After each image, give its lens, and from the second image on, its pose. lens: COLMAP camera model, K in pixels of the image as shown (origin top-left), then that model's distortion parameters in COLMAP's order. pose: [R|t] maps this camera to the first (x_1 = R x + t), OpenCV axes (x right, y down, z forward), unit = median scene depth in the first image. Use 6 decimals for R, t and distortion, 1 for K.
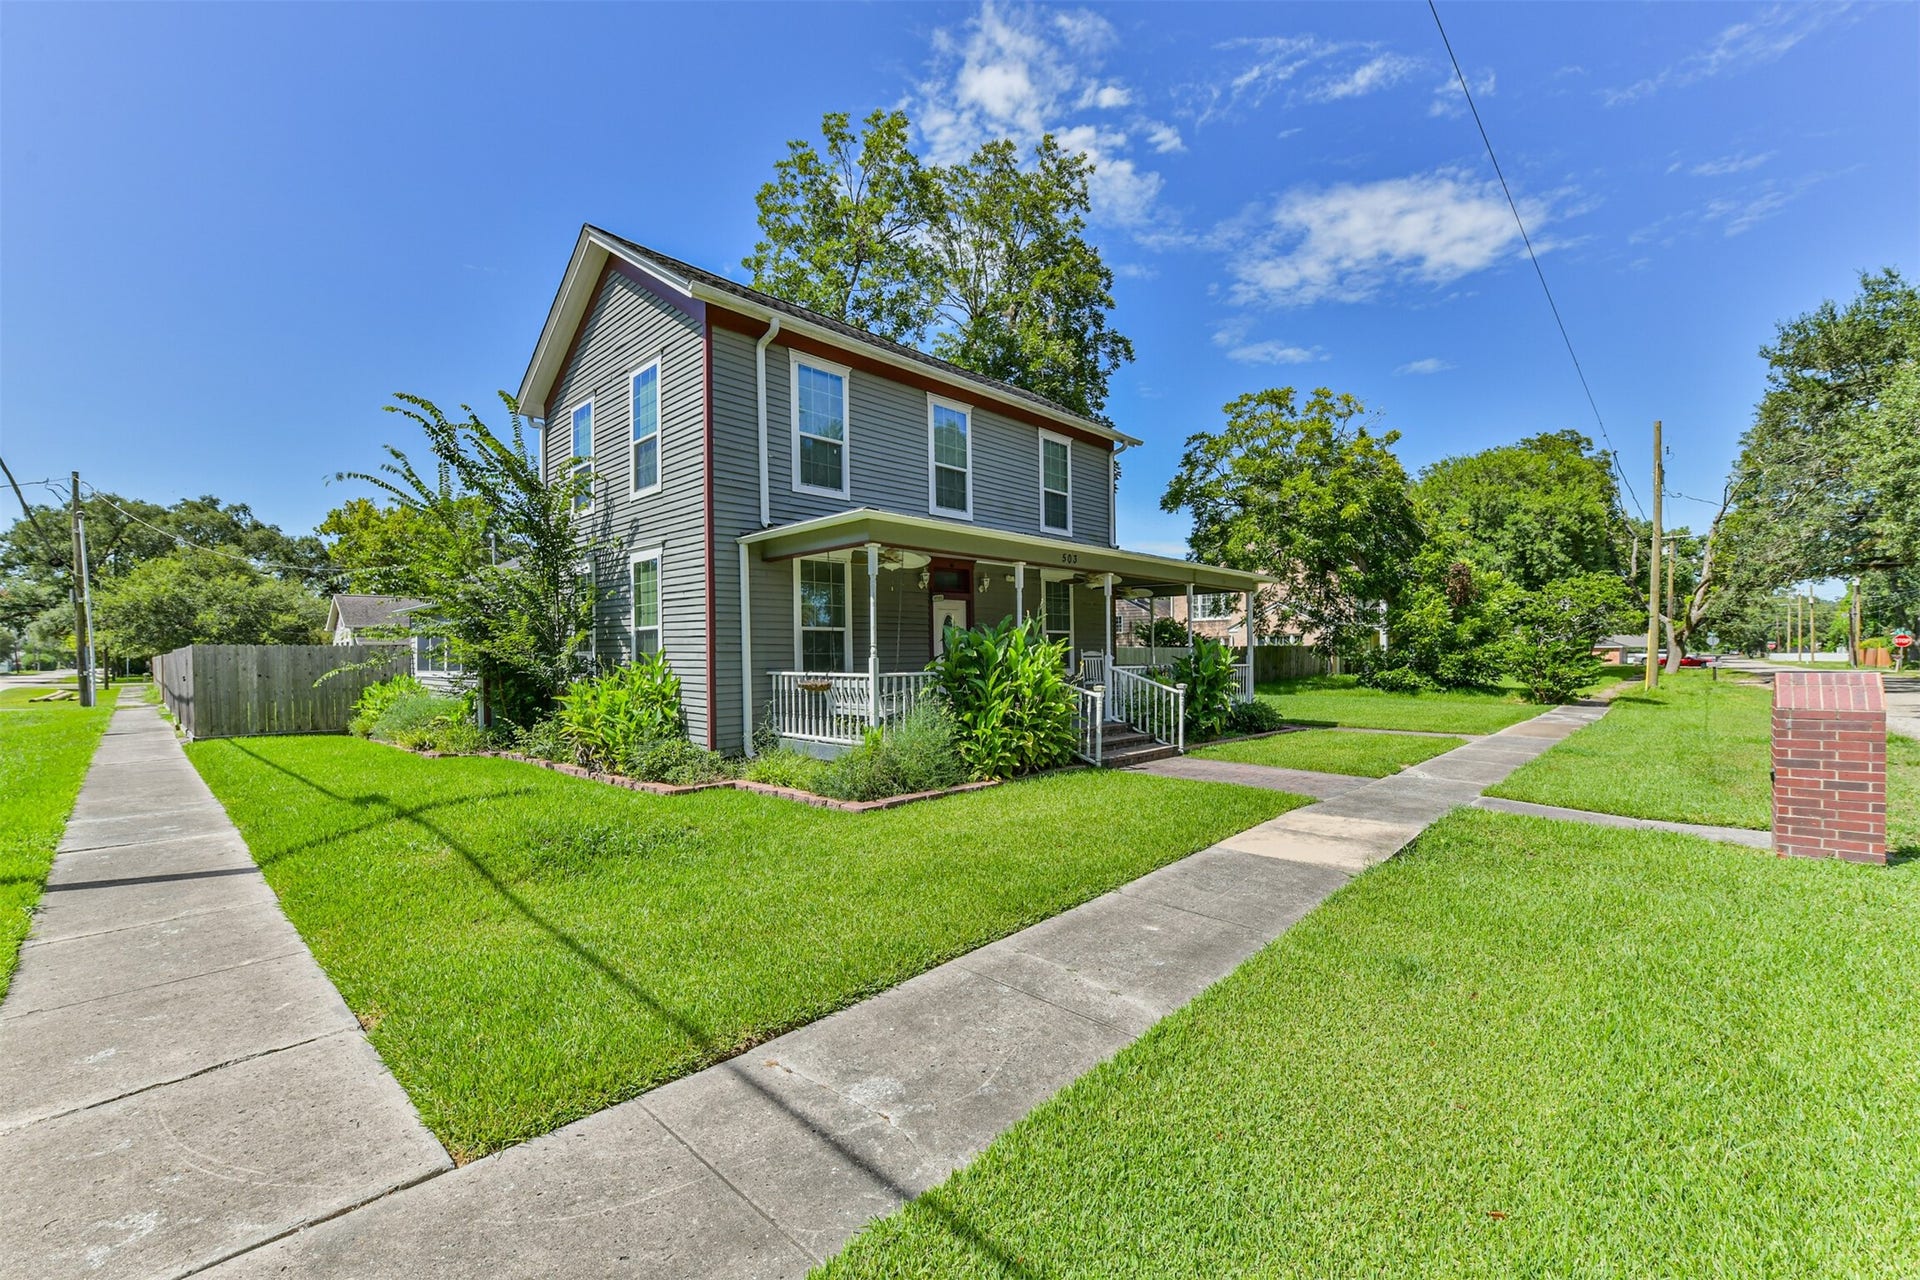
lens RADIAL K [[759.1, 0, 960.0], [0, 759.1, 640.0], [0, 0, 1]] dist [-0.049793, -0.000017]
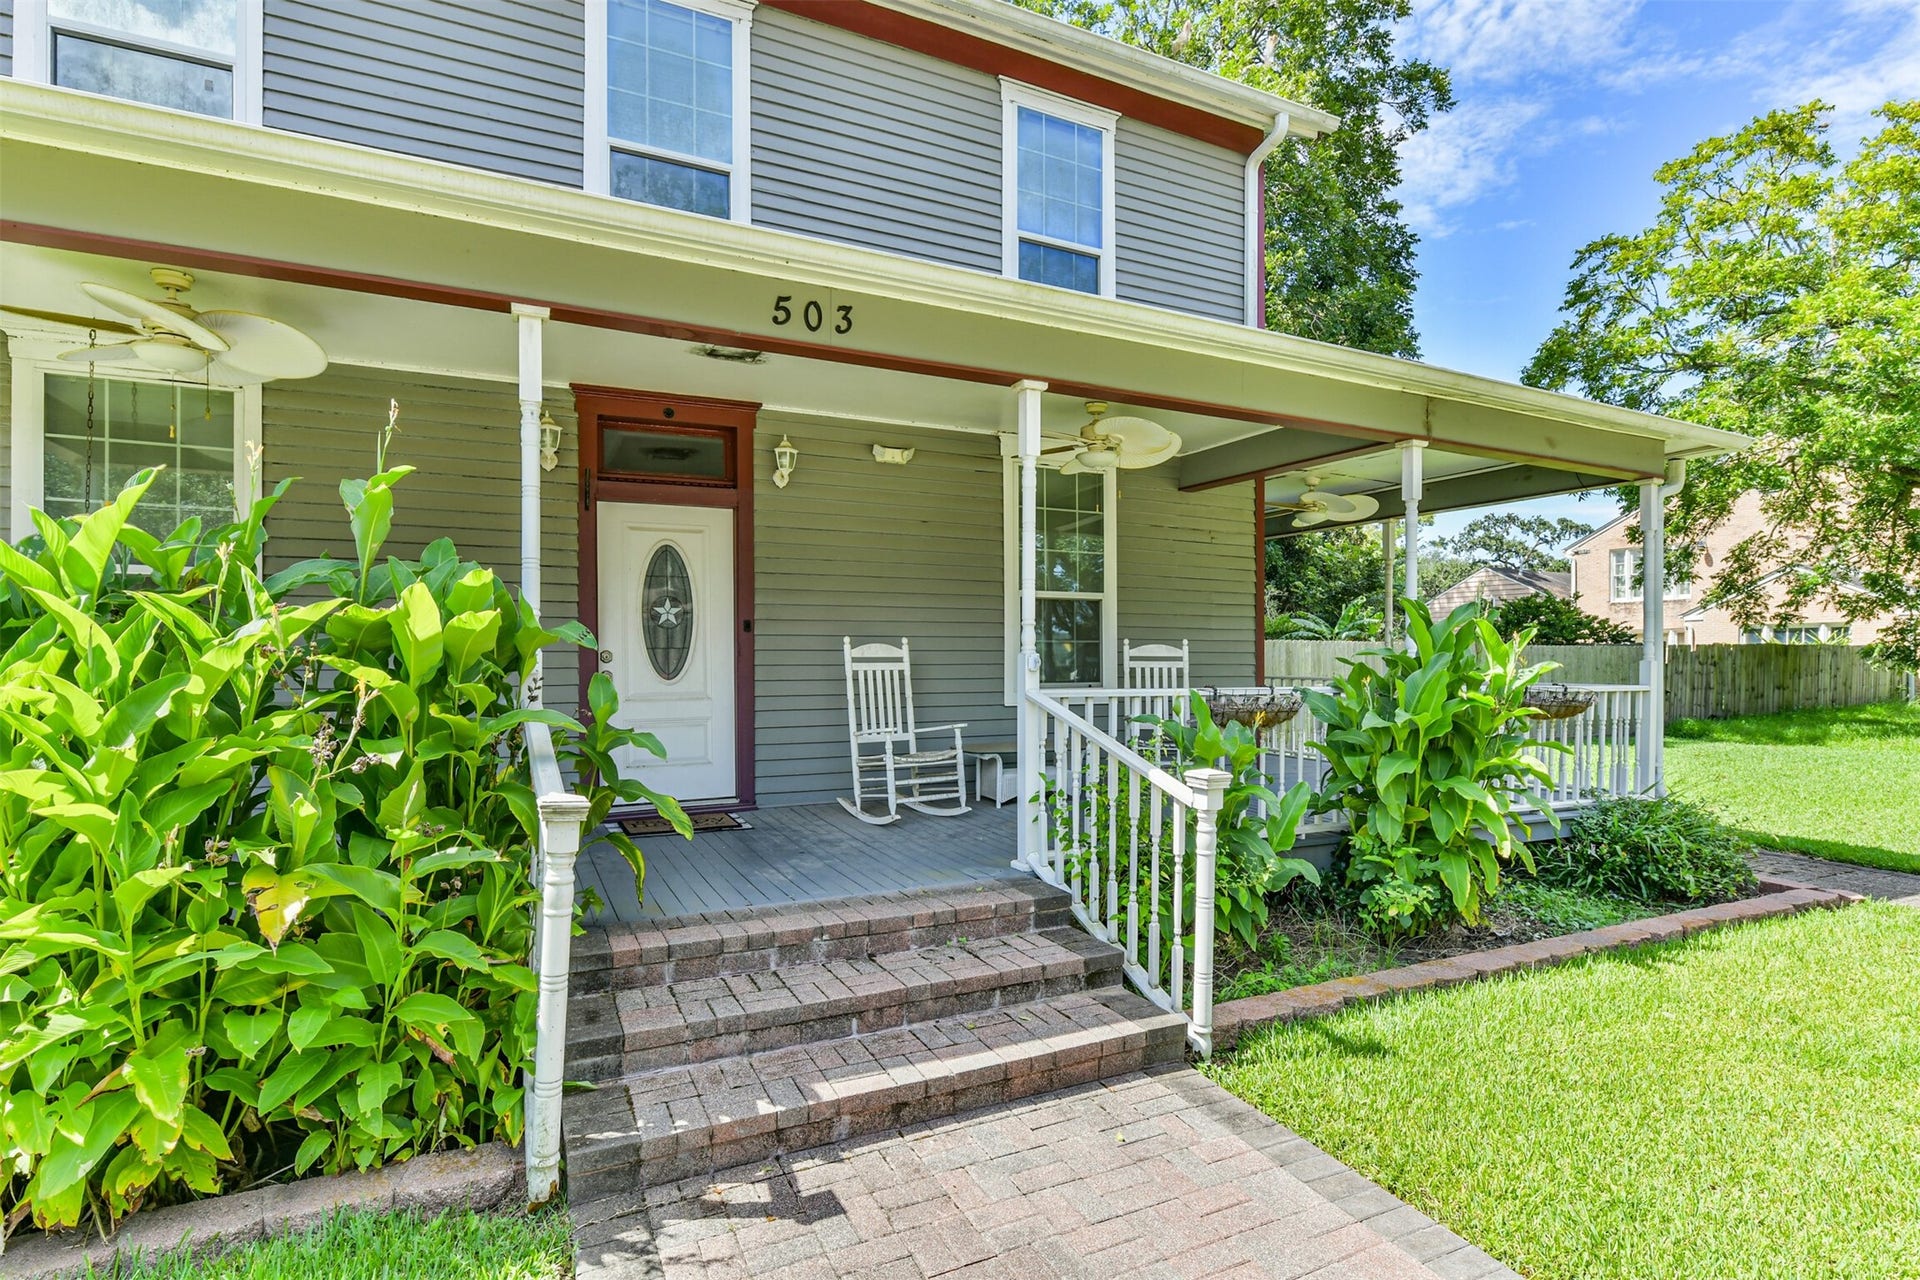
lens RADIAL K [[911.1, 0, 960.0], [0, 911.1, 640.0], [0, 0, 1]] dist [-0.020099, -0.000116]
pose [[0.936827, 0.007250, -0.349719, 0.125232], [-0.005512, 0.999967, 0.005965, 0.004689], [0.349751, -0.003661, 0.936836, 0.268354]]
